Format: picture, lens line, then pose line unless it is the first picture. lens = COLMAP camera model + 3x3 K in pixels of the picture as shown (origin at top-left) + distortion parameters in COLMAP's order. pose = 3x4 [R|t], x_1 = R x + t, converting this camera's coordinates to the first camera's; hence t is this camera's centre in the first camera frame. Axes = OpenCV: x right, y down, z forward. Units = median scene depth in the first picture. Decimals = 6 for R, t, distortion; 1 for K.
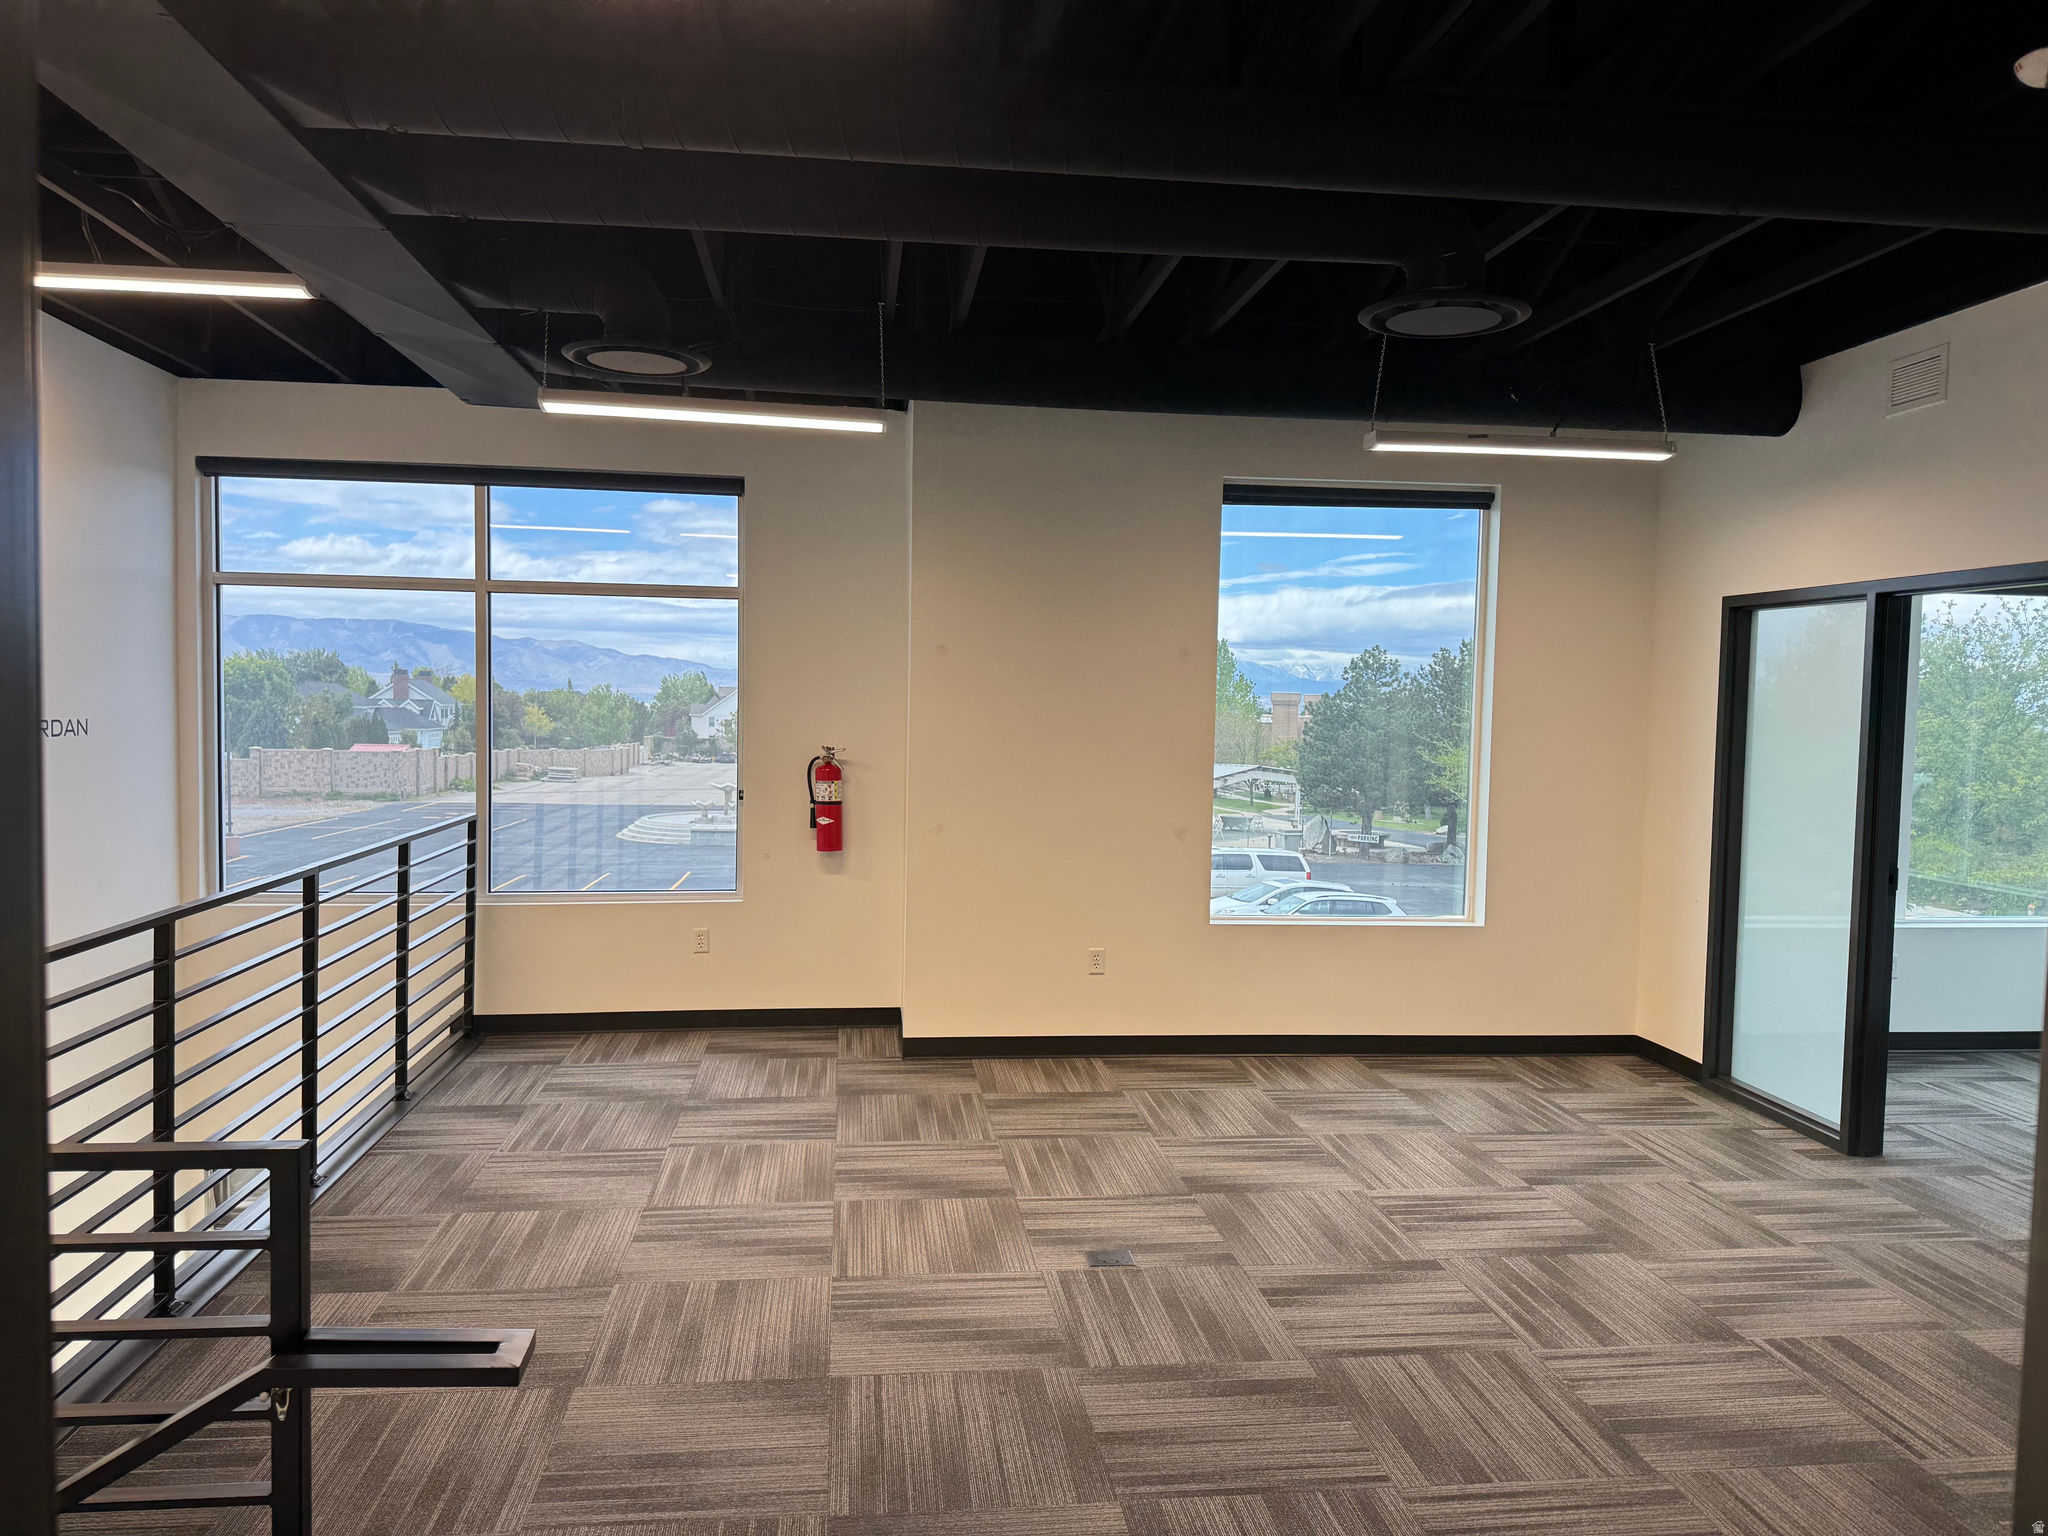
lens RADIAL K [[1433.3, 0, 1039.0], [0, 1433.3, 767.6], [0, 0, 1]] dist [0.156196, -0.267967]
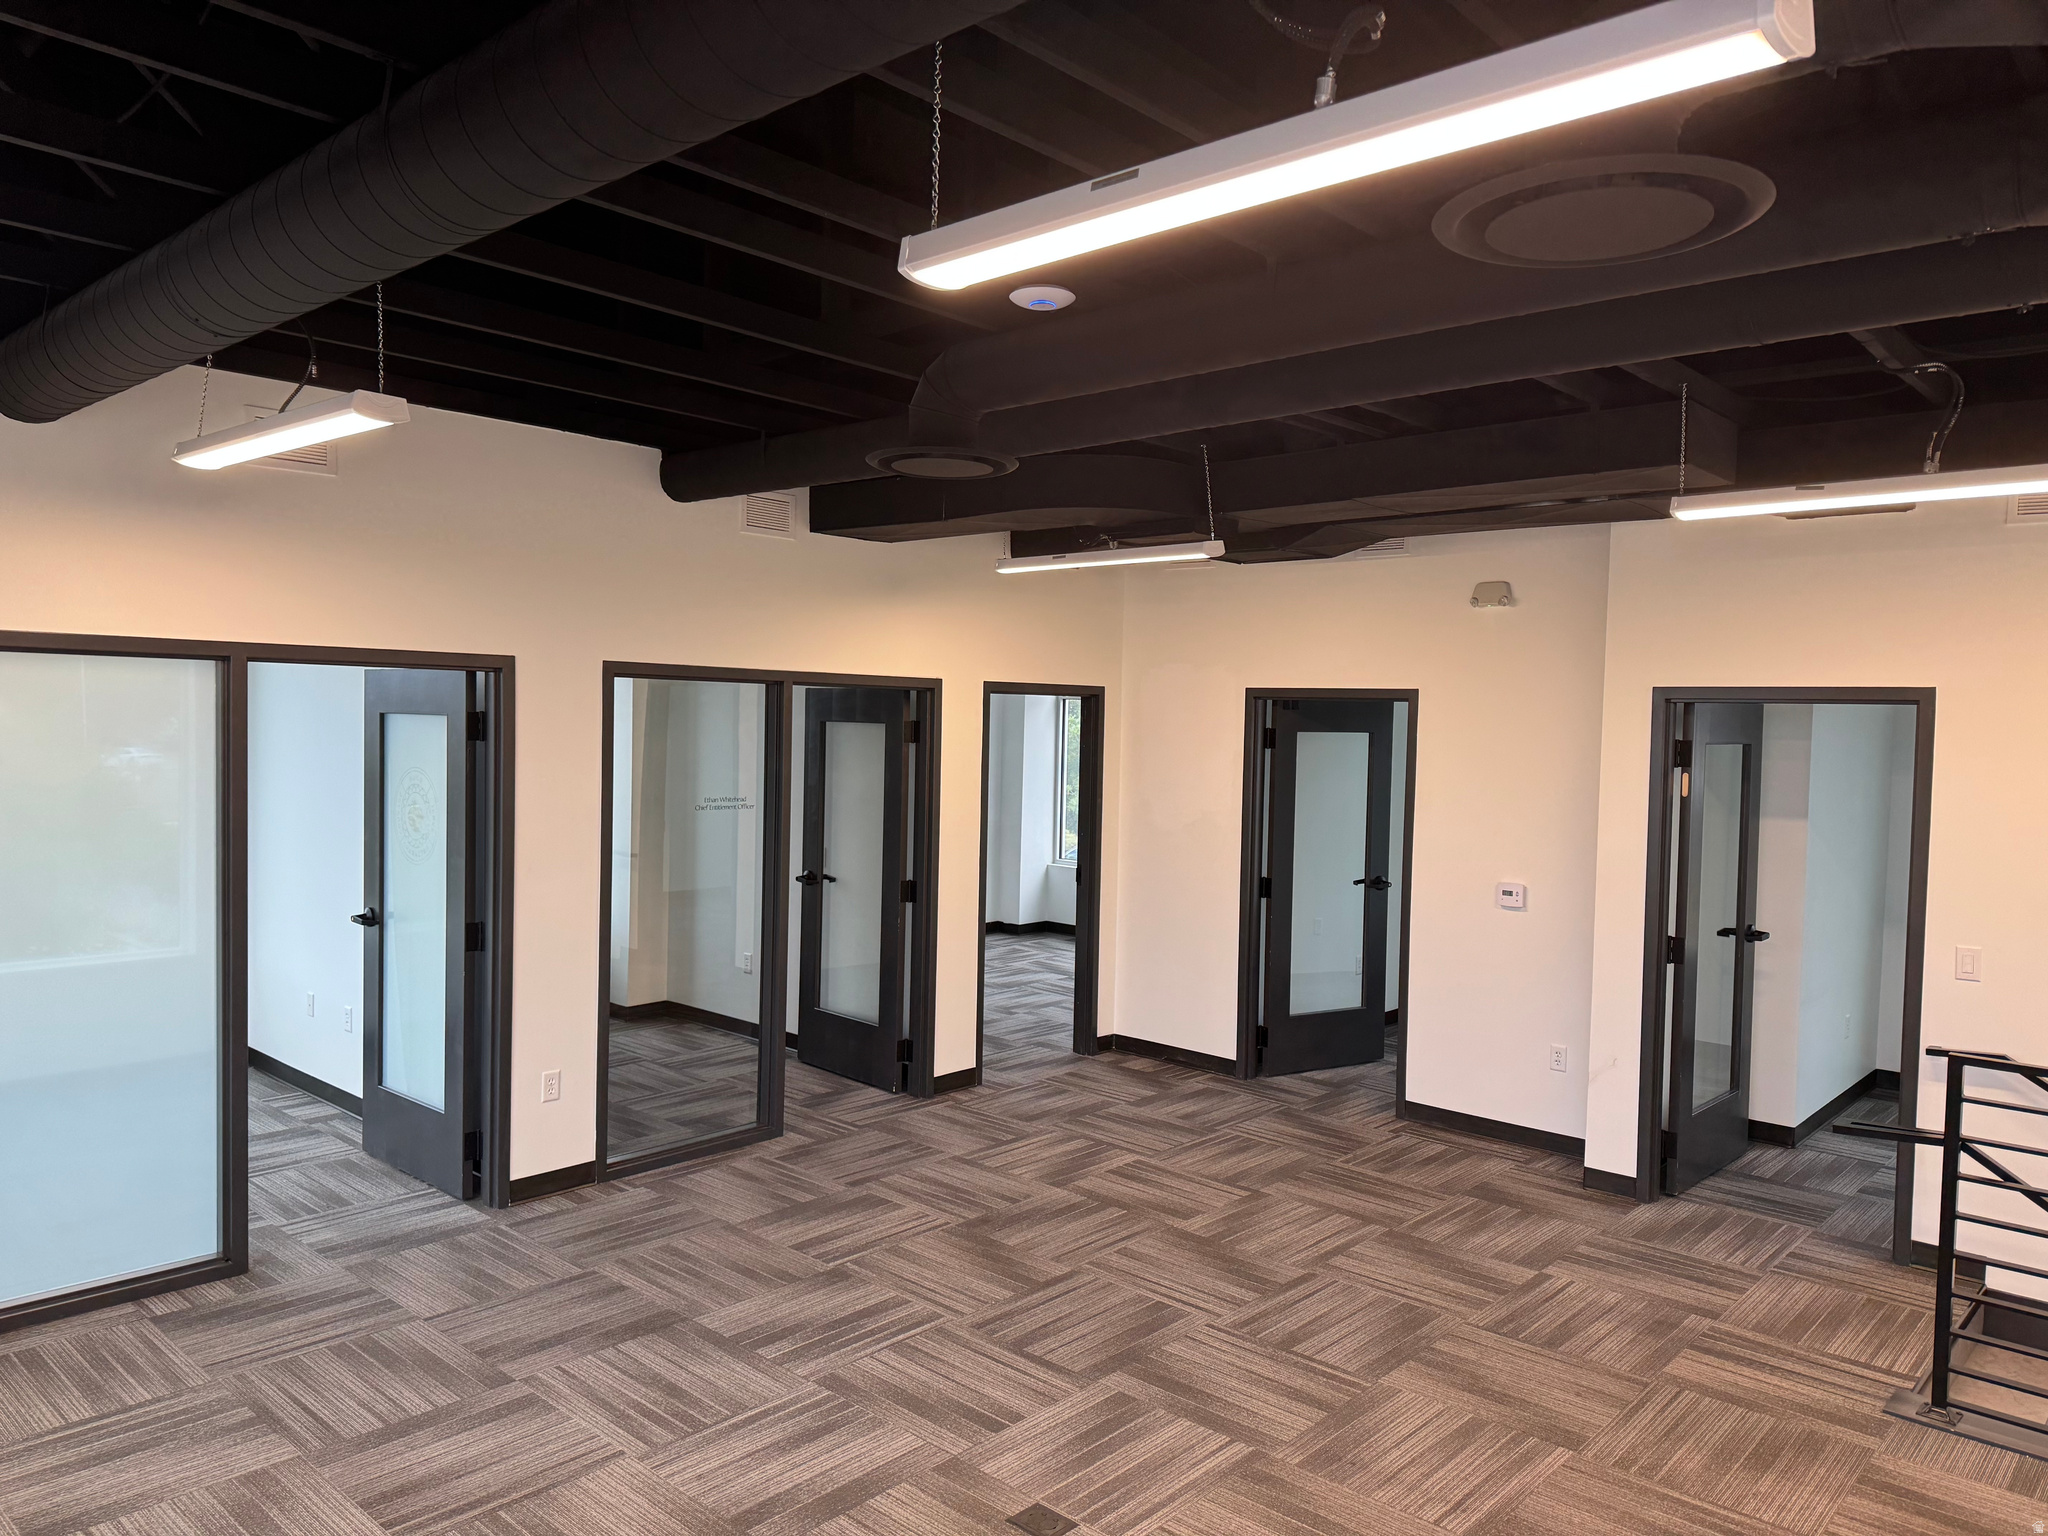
lens RADIAL K [[1433.4, 0, 1019.5], [0, 1433.4, 773.9], [0, 0, 1]] dist [0.108636, -0.164784]
pose [[-0.645833, -0.066777, 0.760553, -0.432523], [-0.000041, 0.996171, 0.087429, -0.125112], [-0.763479, 0.056433, -0.643363, 1.212512]]
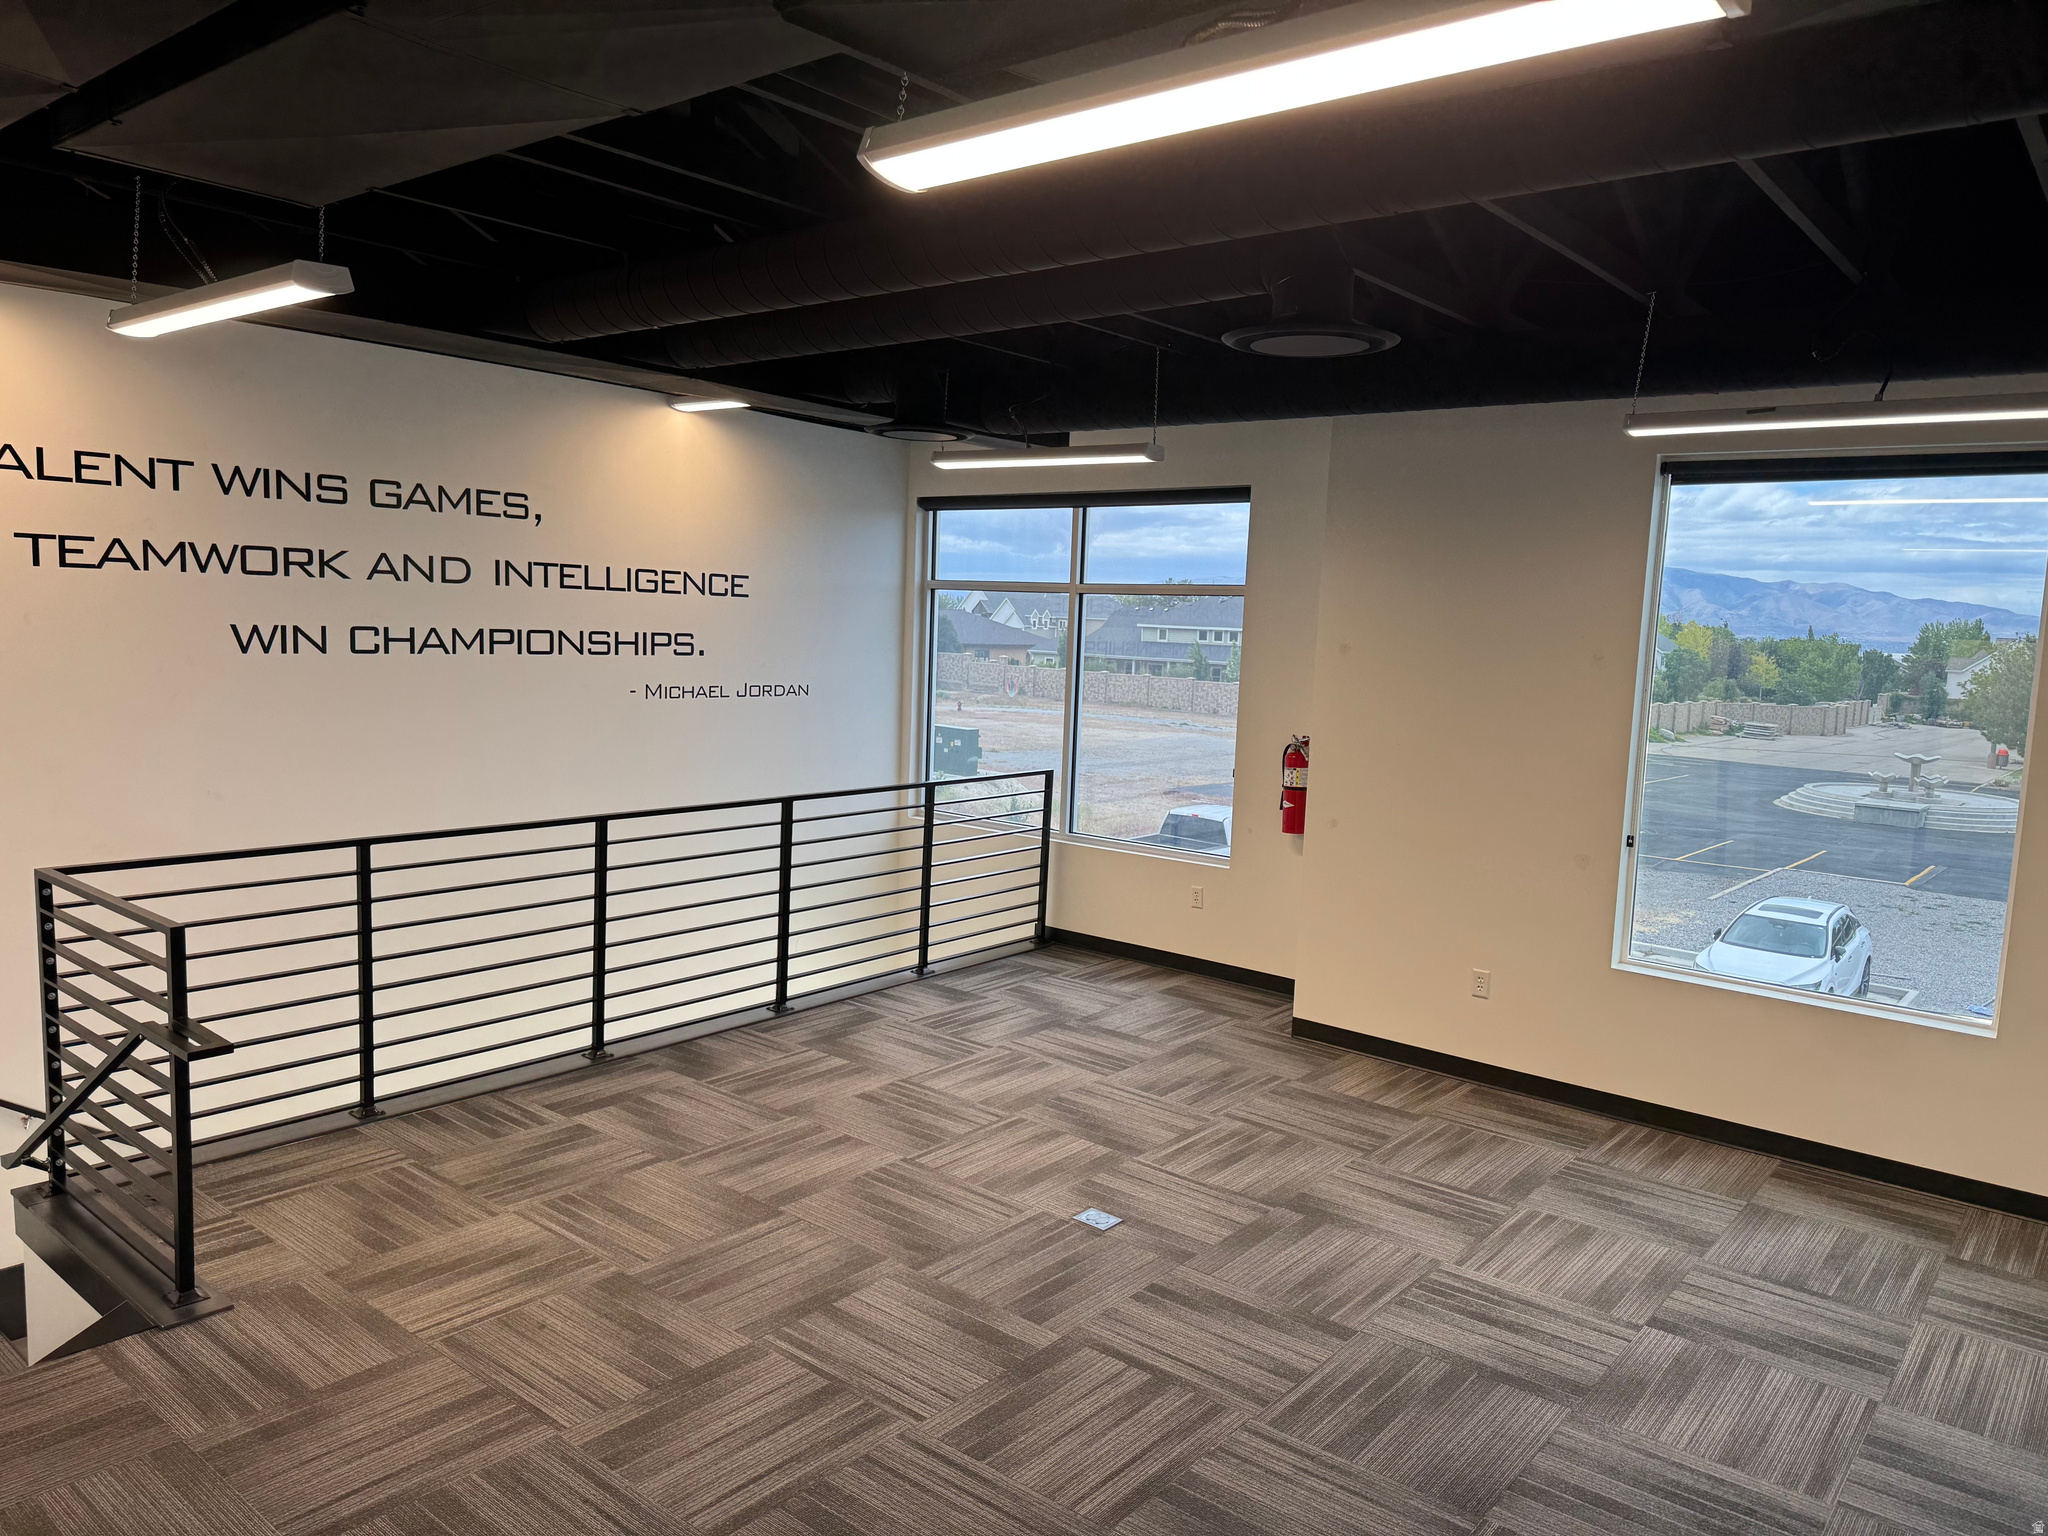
lens RADIAL K [[1433.4, 0, 1019.5], [0, 1433.4, 773.9], [0, 0, 1]] dist [0.108636, -0.164784]
pose [[0.681863, 0.090382, -0.725874, 0.624404], [-0.059640, 0.995902, 0.067980, -0.059031], [0.729044, -0.003062, 0.684460, 0.159559]]
